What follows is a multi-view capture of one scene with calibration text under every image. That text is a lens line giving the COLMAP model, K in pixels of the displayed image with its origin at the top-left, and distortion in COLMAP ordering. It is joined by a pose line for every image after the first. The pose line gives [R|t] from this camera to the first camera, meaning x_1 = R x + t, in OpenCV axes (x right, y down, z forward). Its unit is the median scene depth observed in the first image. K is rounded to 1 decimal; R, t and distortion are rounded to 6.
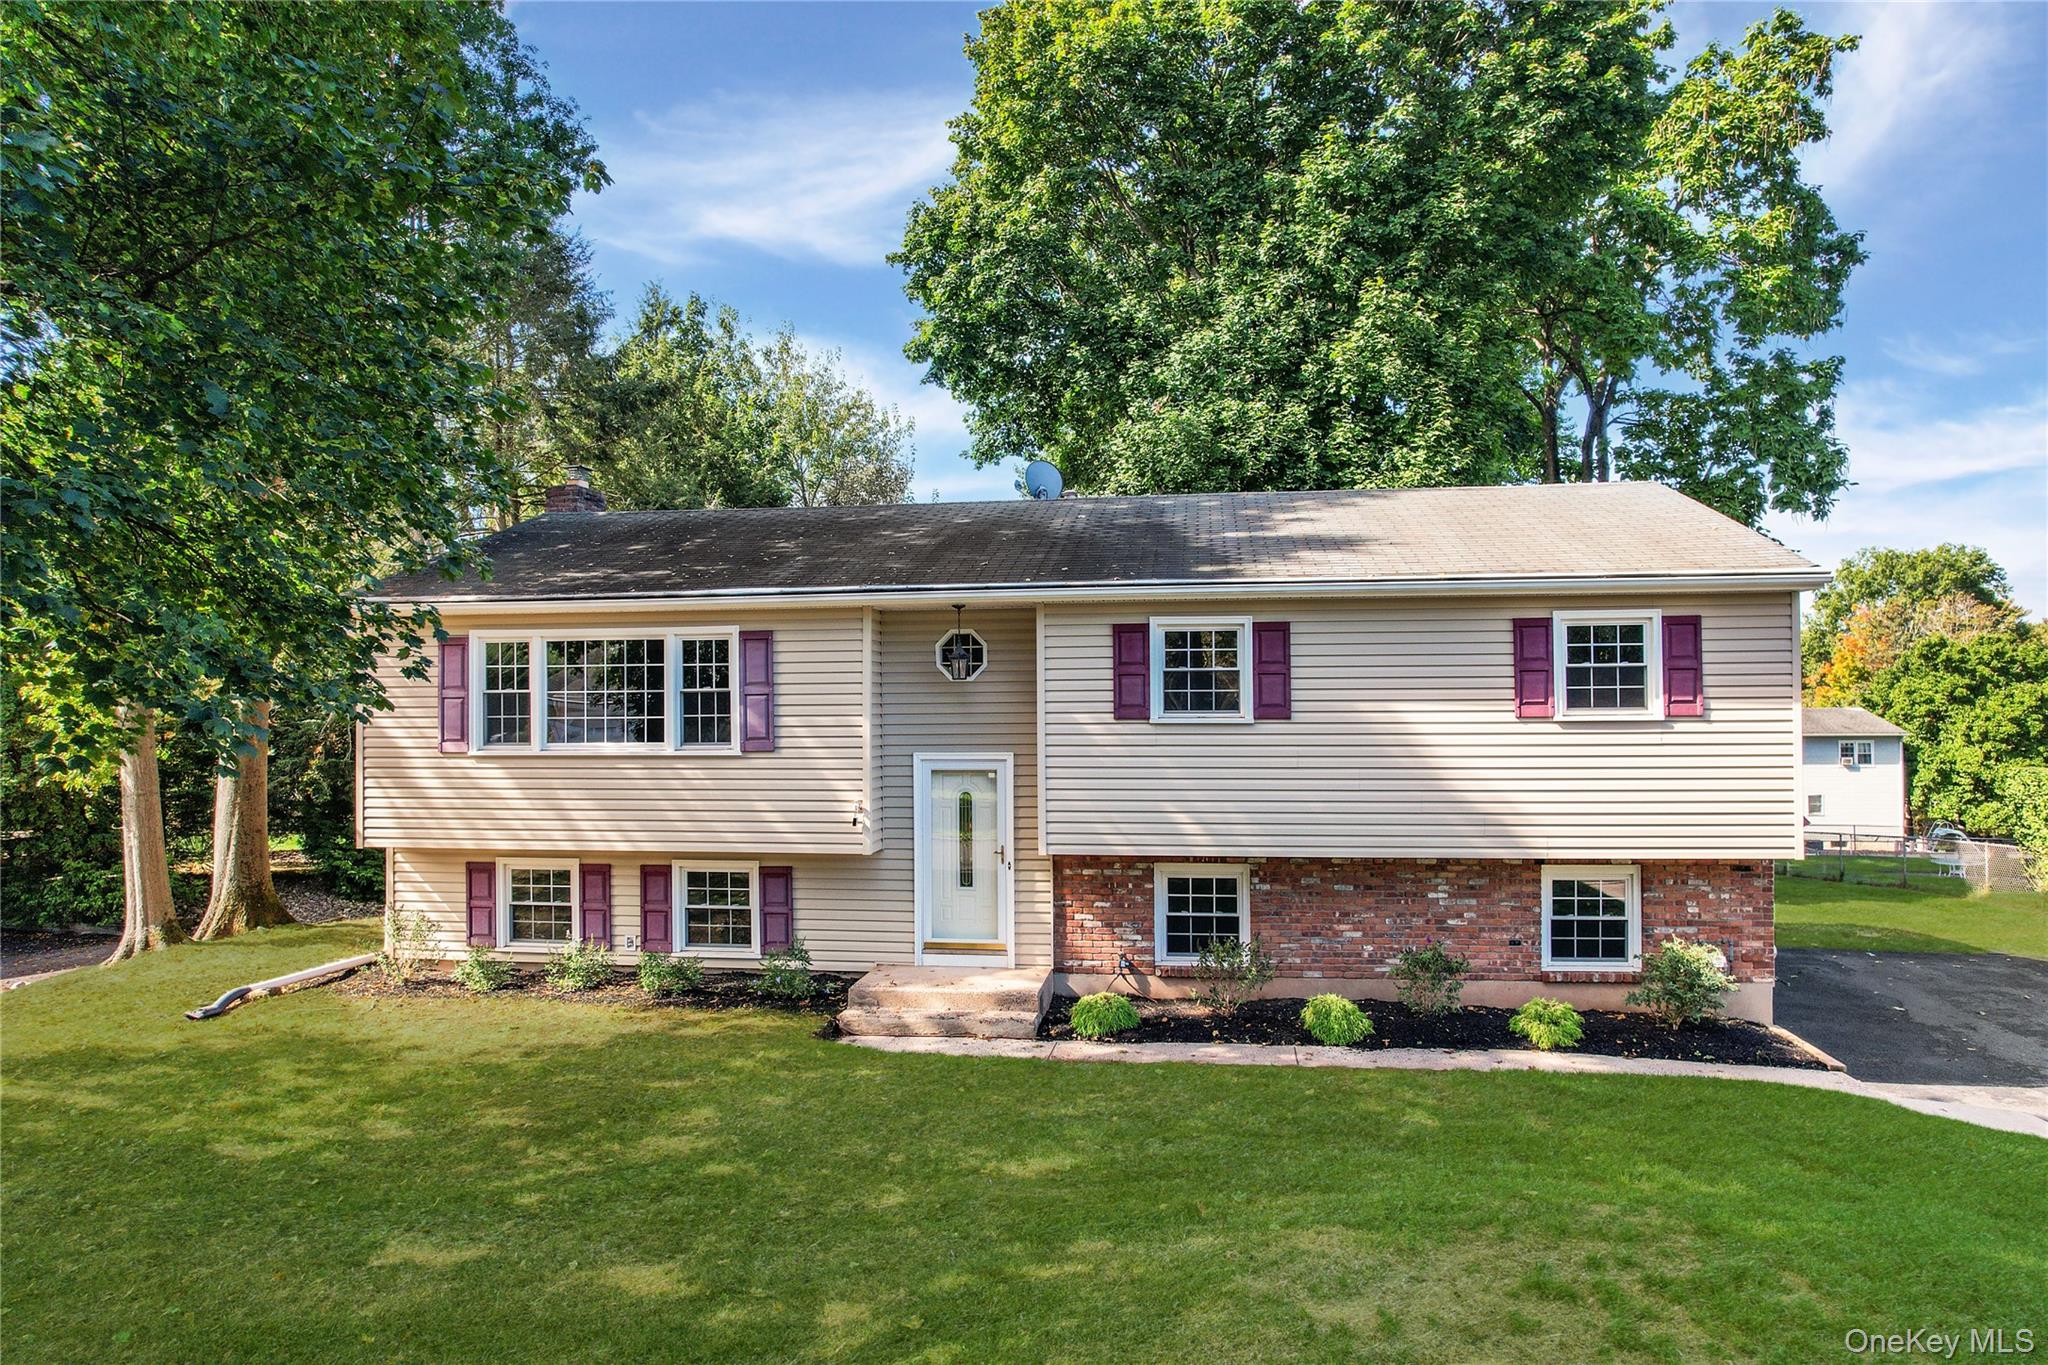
lens RADIAL K [[1311.8, 0, 1029.9], [0, 1311.8, 681.3], [0, 0, 1]] dist [-0.083082, 0.074735]
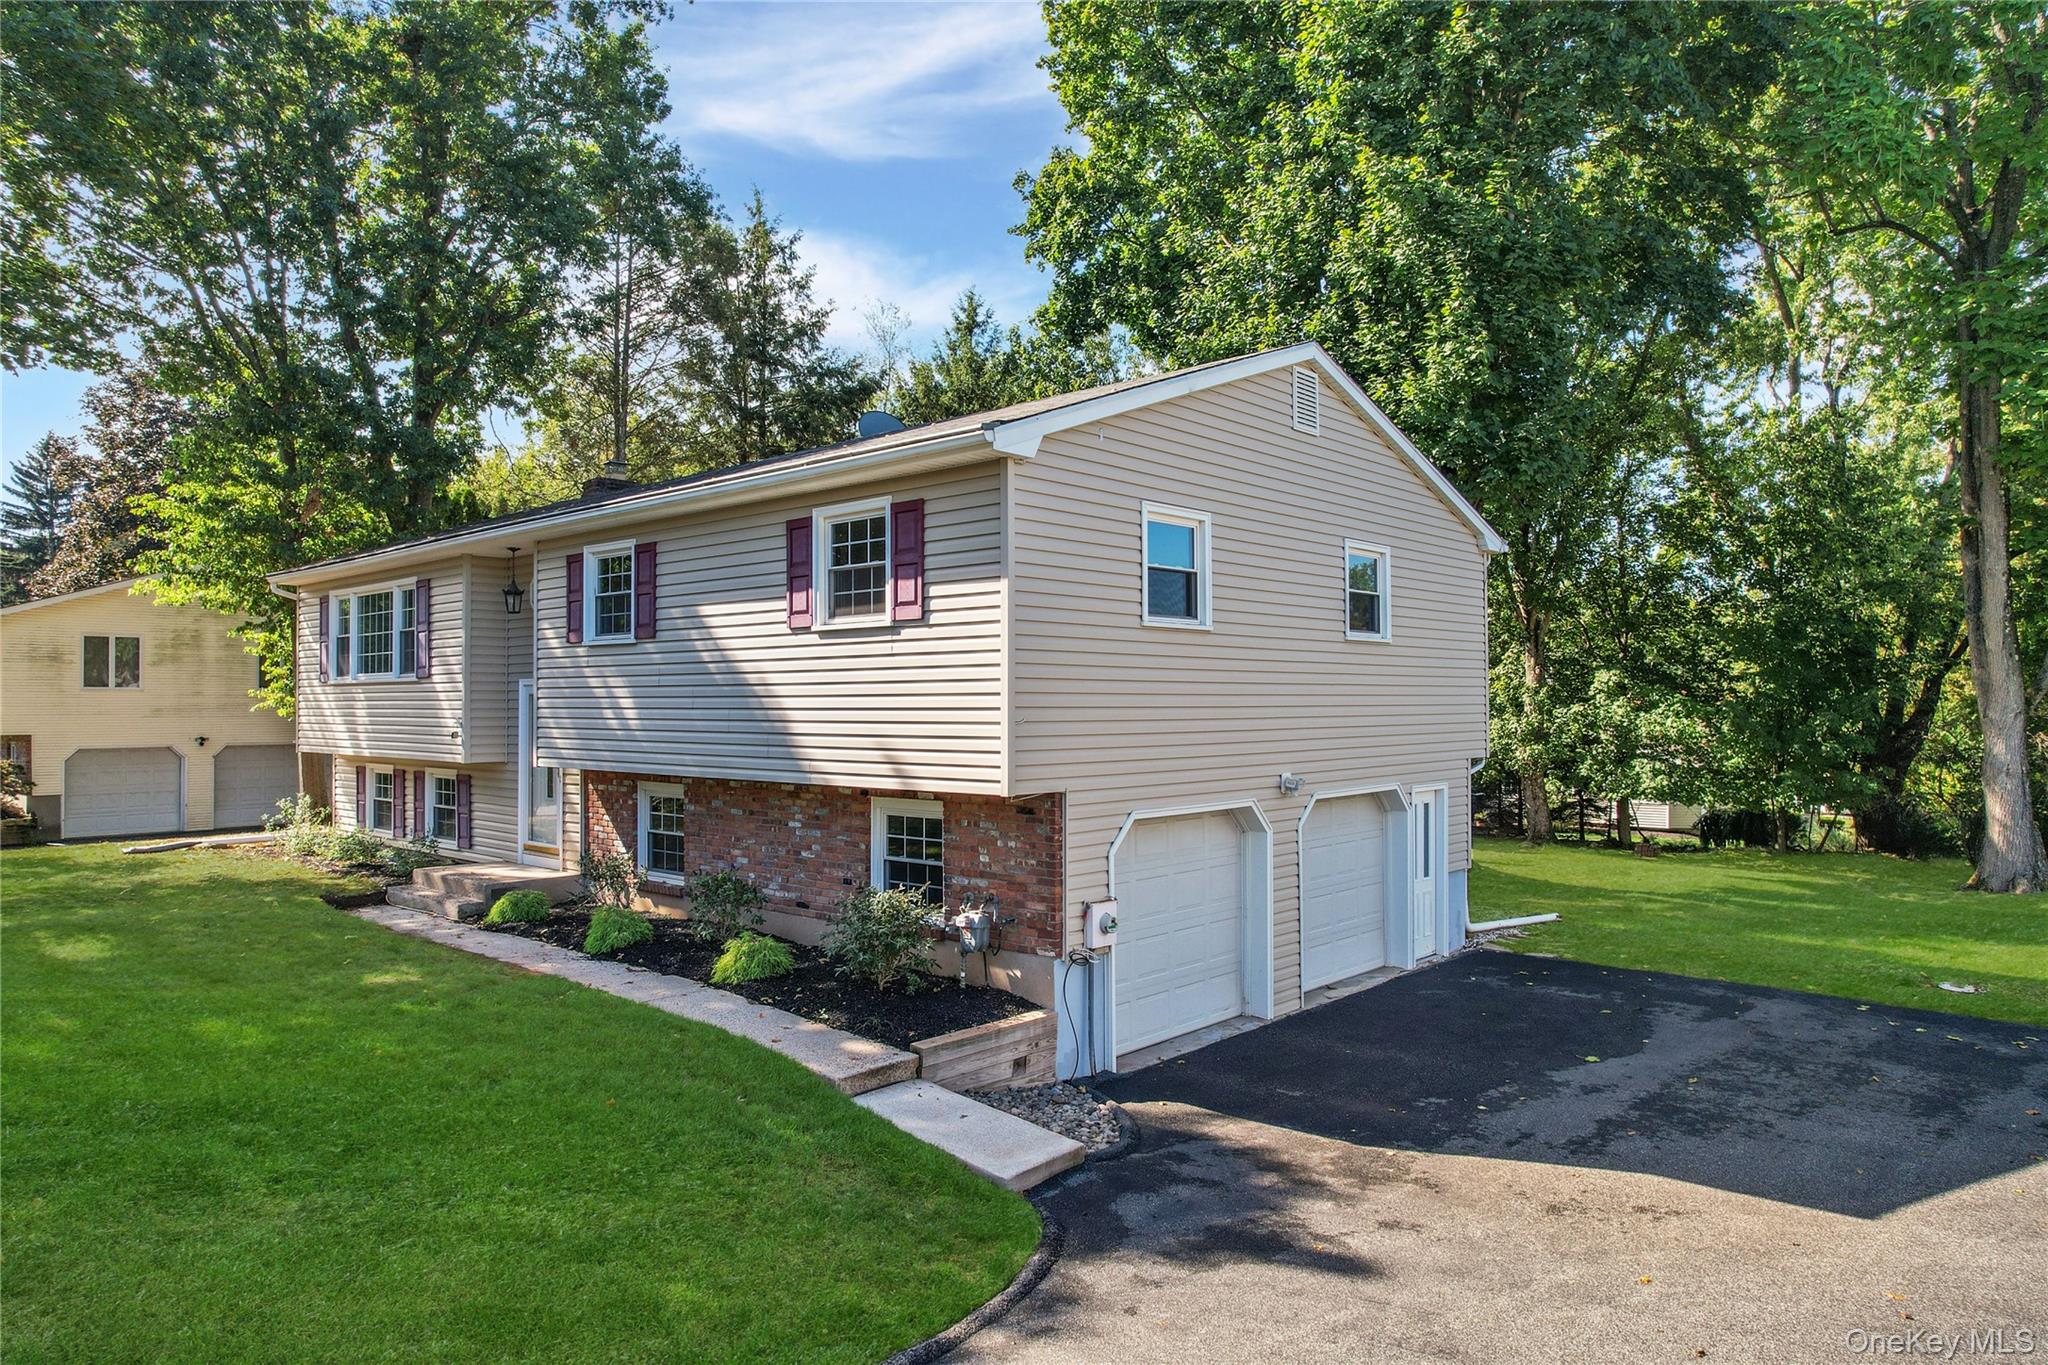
lens RADIAL K [[1301.2, 0, 1020.5], [0, 1301.2, 676.5], [0, 0, 1]] dist [-0.041929, -0.000853]
pose [[0.830526, -0.007488, -0.556930, 0.872338], [0.007102, 0.999971, -0.002855, 0.055761], [0.556935, -0.001584, 0.830554, 0.282445]]
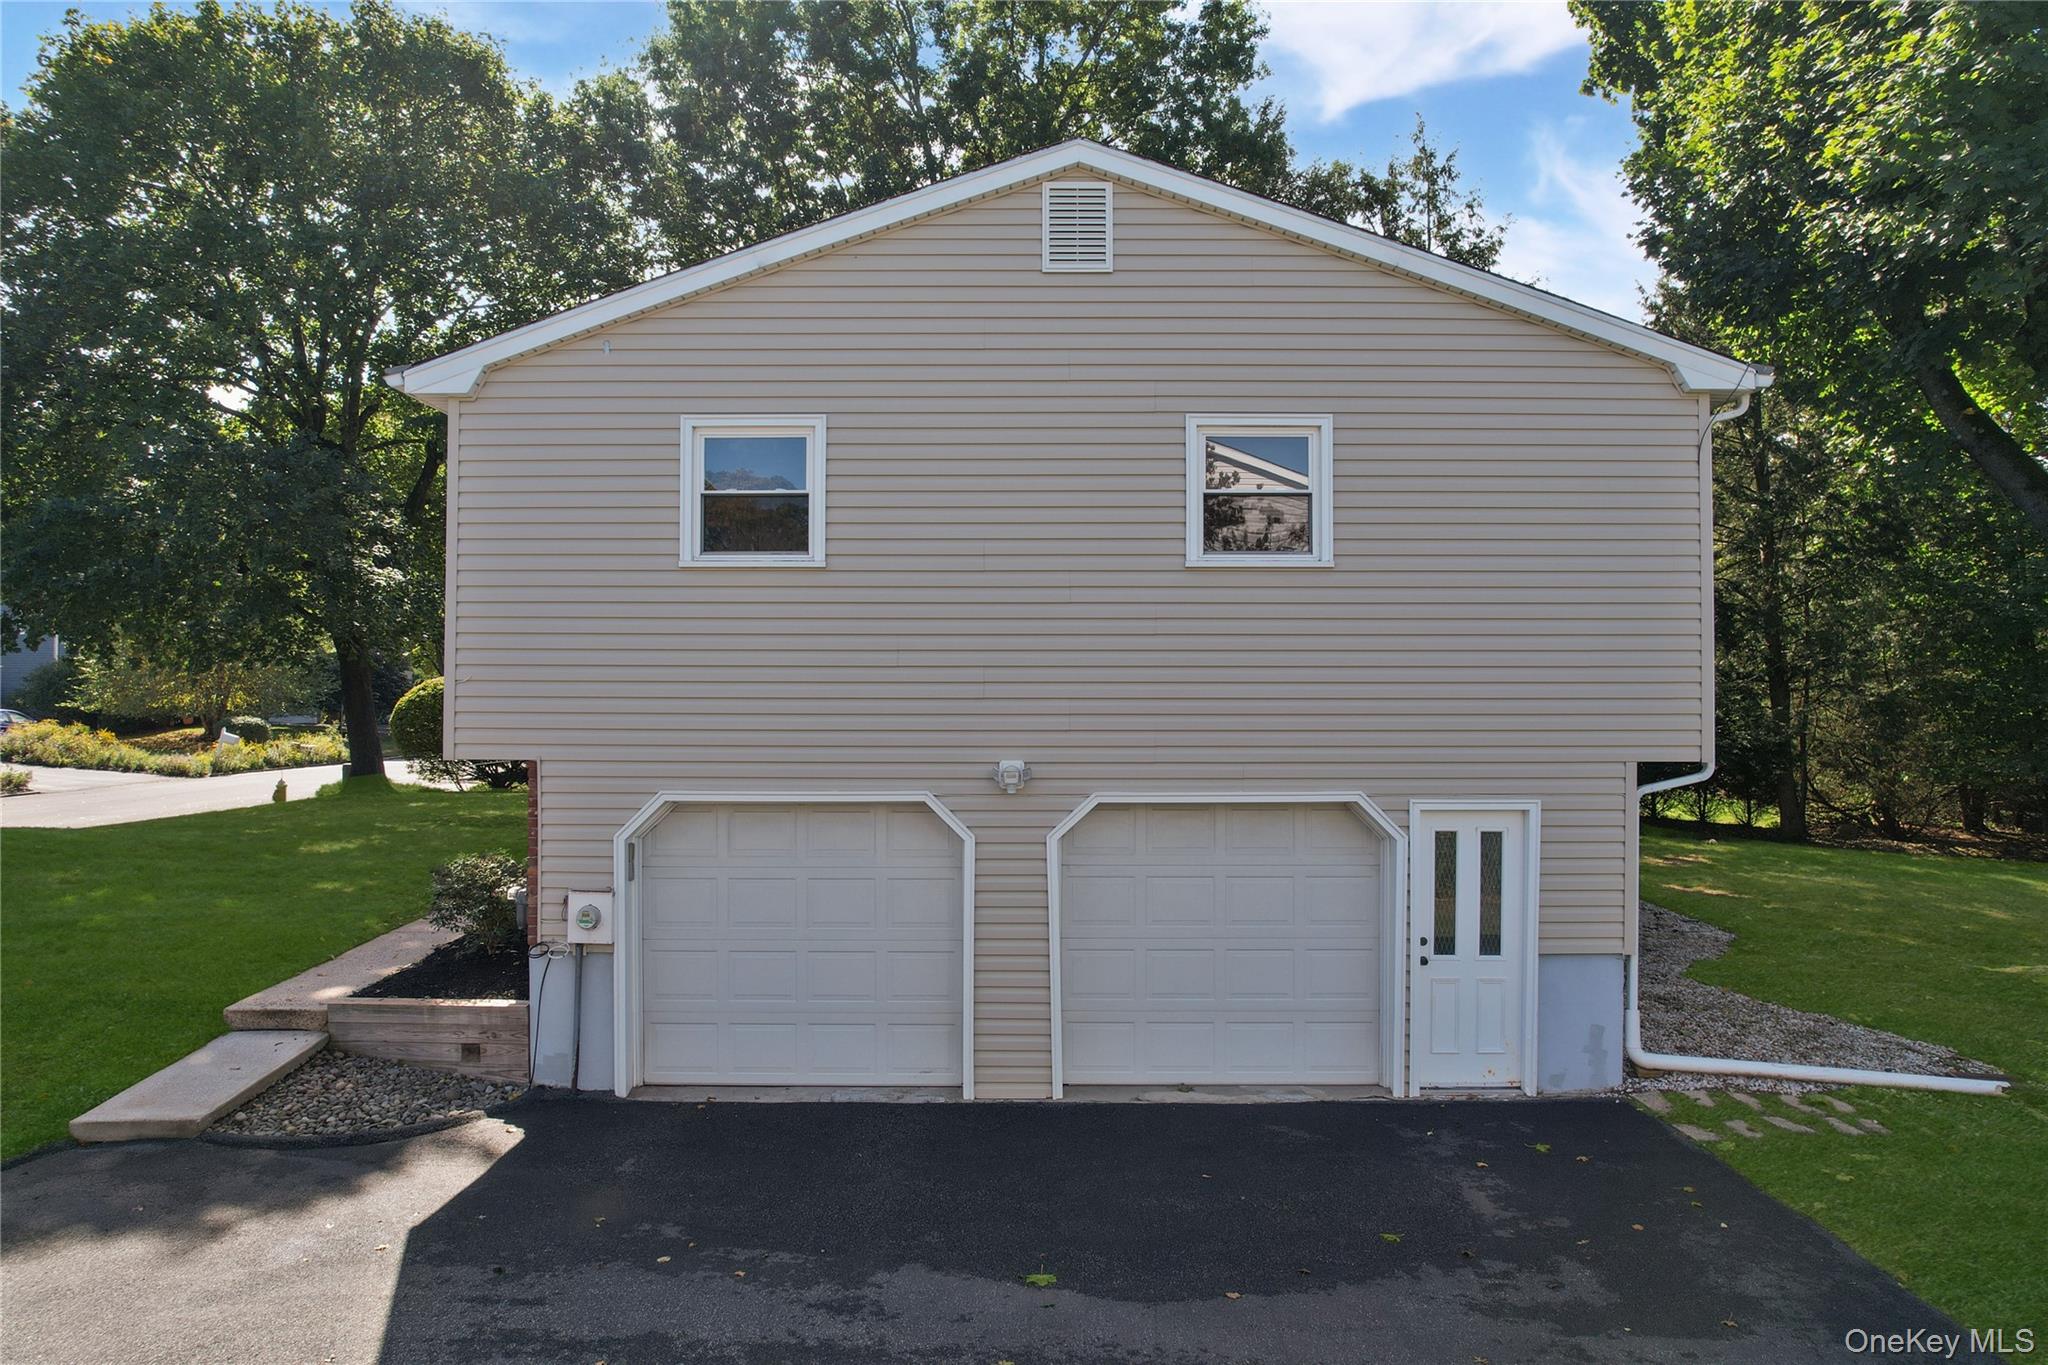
lens RADIAL K [[1311.8, 0, 1029.9], [0, 1311.8, 681.3], [0, 0, 1]] dist [-0.083082, 0.074735]
pose [[0.140680, -0.005956, -0.990037, 1.147983], [0.015226, 0.999877, -0.003851, 0.083618], [0.989938, -0.014532, 0.140754, 1.017967]]
